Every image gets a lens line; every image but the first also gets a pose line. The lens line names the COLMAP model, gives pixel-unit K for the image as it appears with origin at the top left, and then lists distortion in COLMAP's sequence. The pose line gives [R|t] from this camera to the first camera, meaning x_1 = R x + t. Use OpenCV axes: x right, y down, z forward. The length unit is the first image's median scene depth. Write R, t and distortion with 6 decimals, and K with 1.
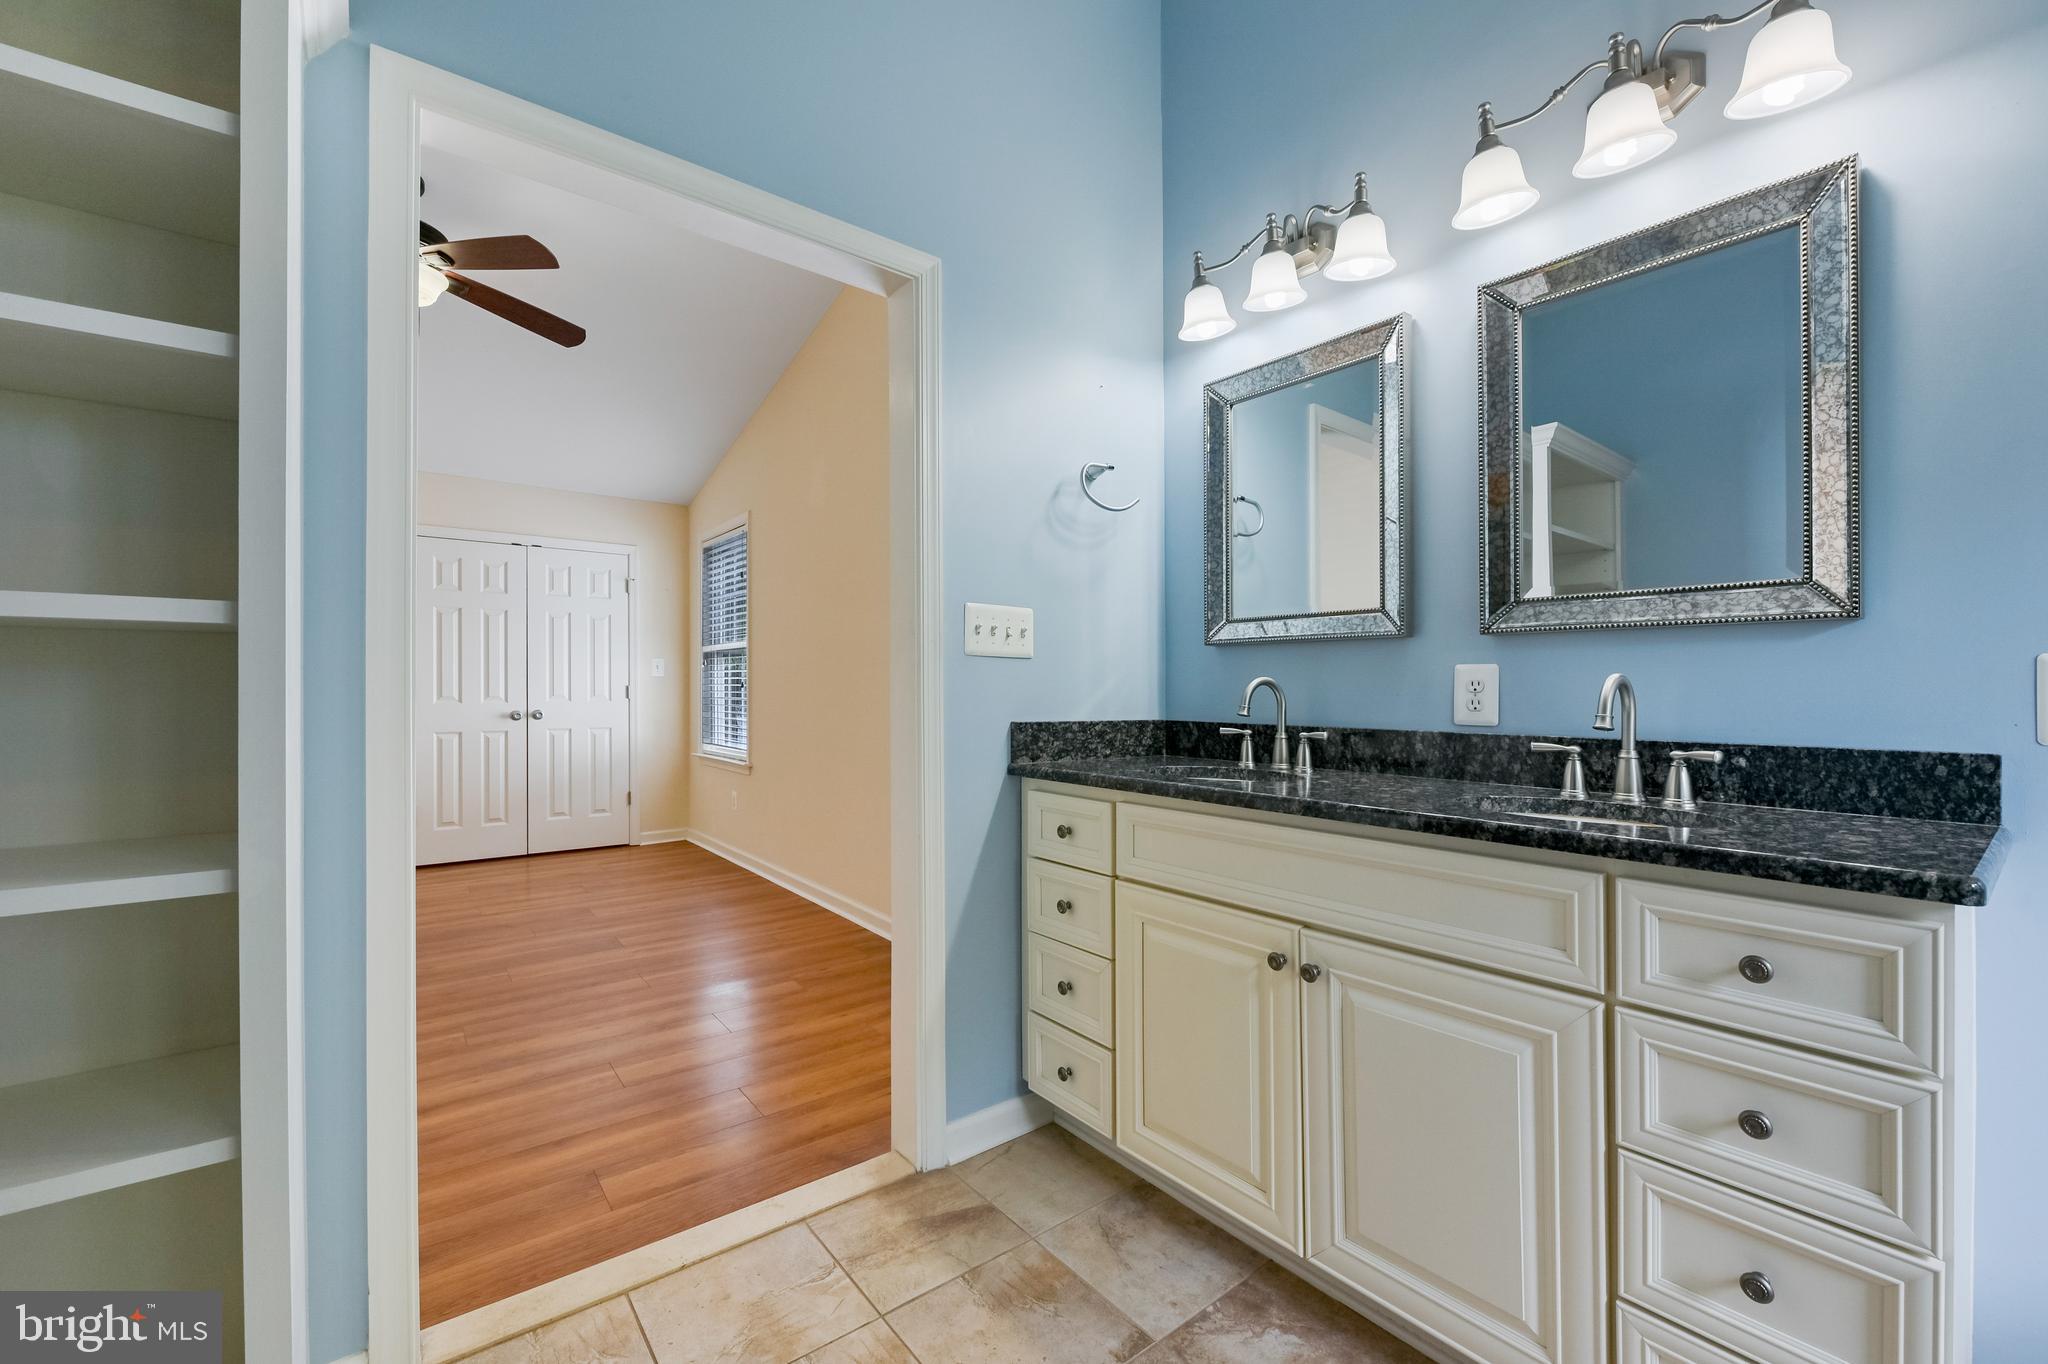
lens RADIAL K [[831.0, 0, 1019.1], [0, 831.0, 683.8], [0, 0, 1]] dist [0.000708, -0.000416]
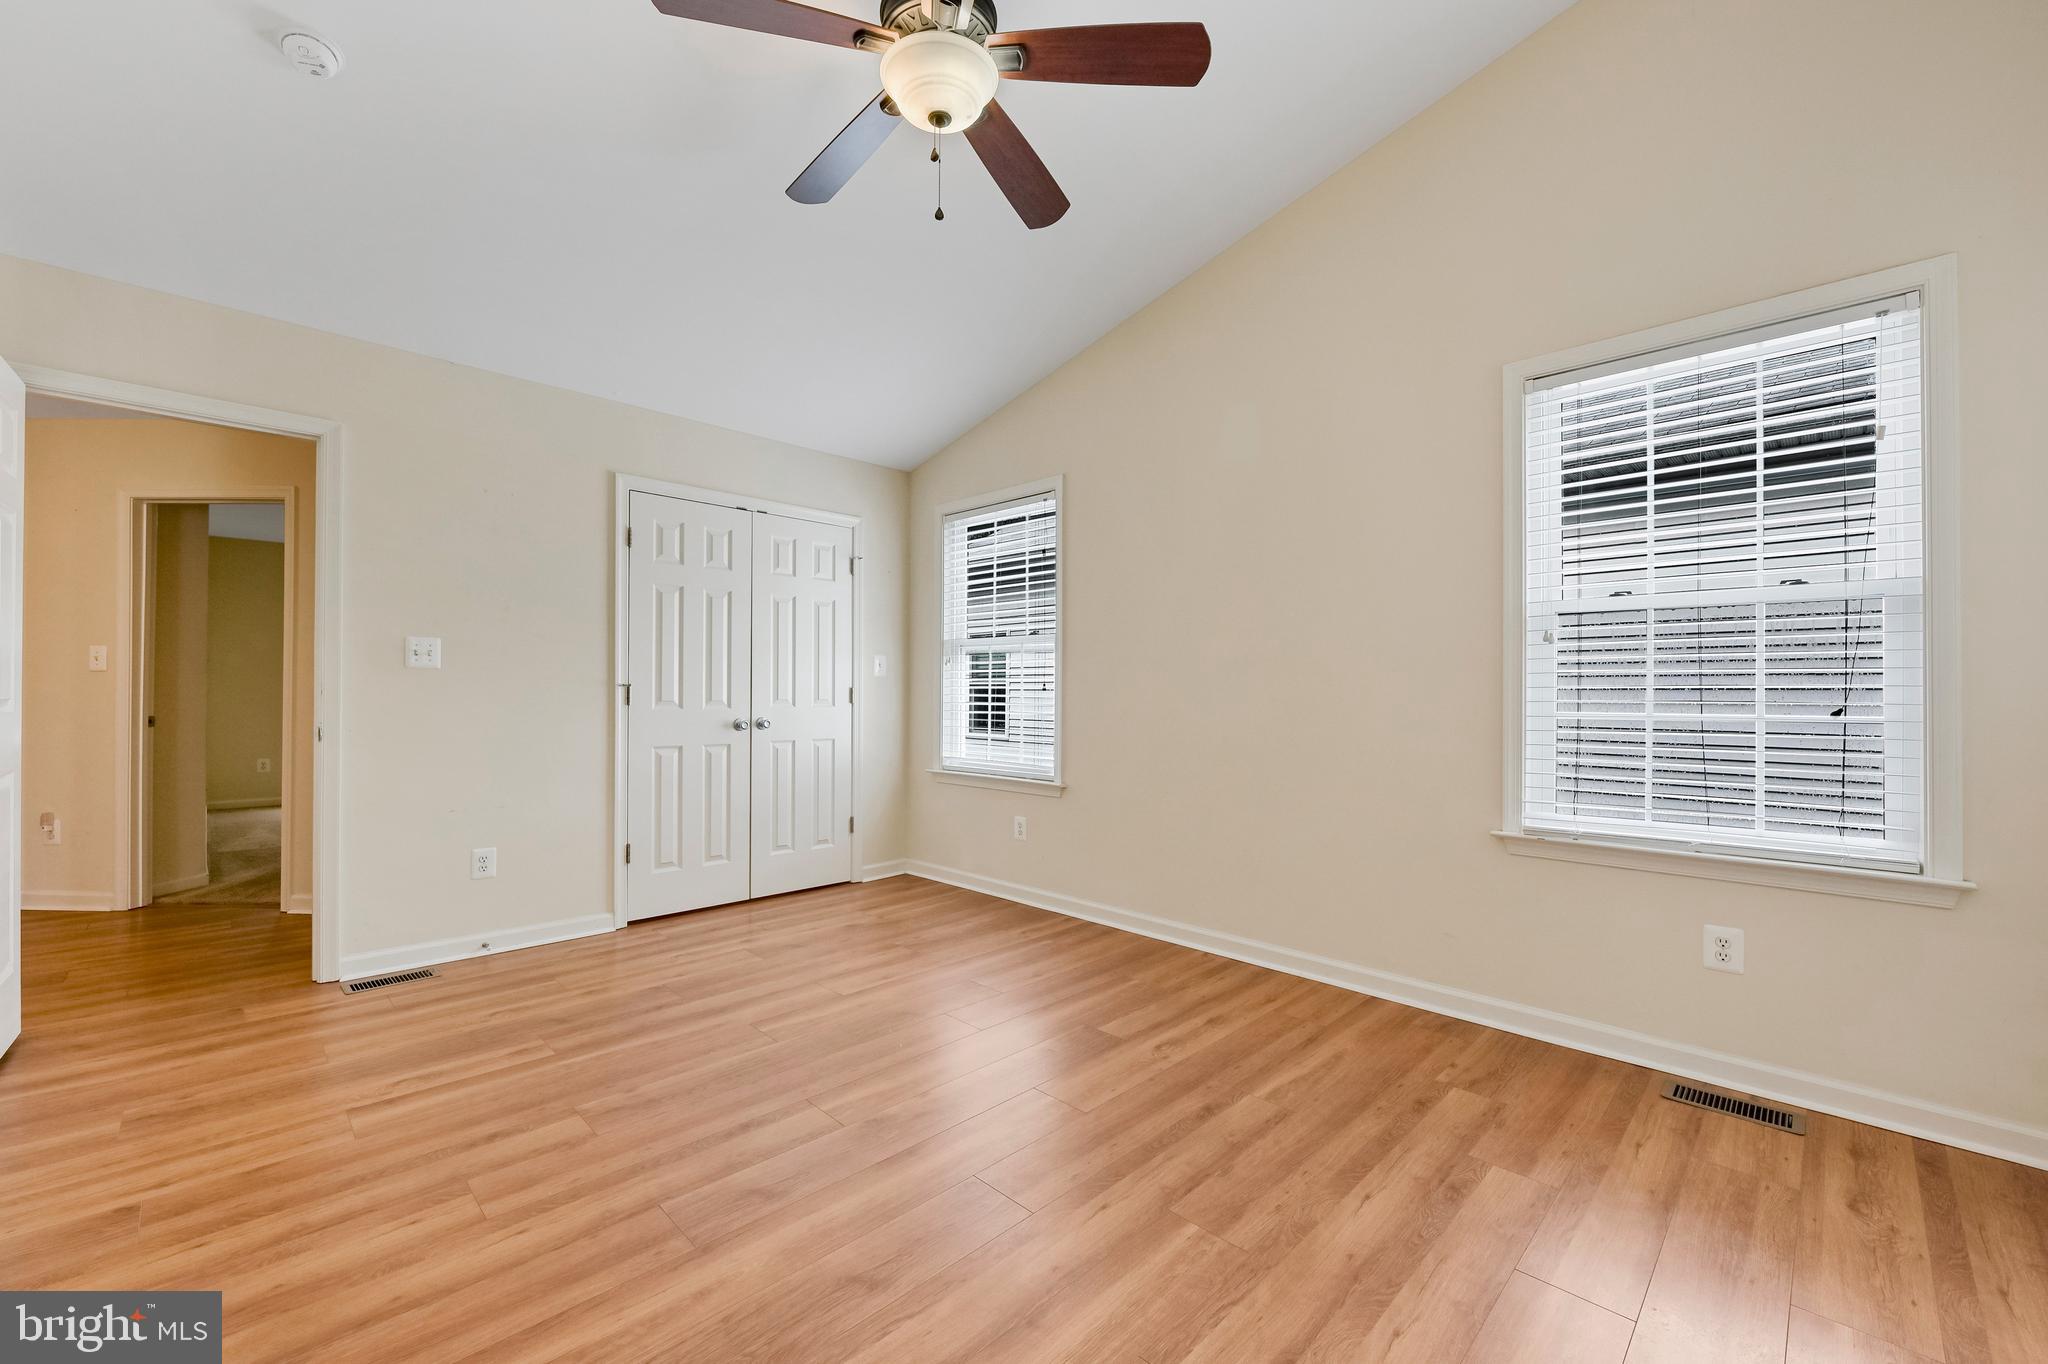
lens RADIAL K [[831.0, 0, 1042.9], [0, 831.0, 690.7], [0, 0, 1]] dist [0.000708, -0.000416]
pose [[0.992006, 0.004997, 0.126090, -0.414598], [-0.005648, 0.999973, 0.004805, -0.000037], [-0.126062, -0.005479, 0.992007, 0.175359]]
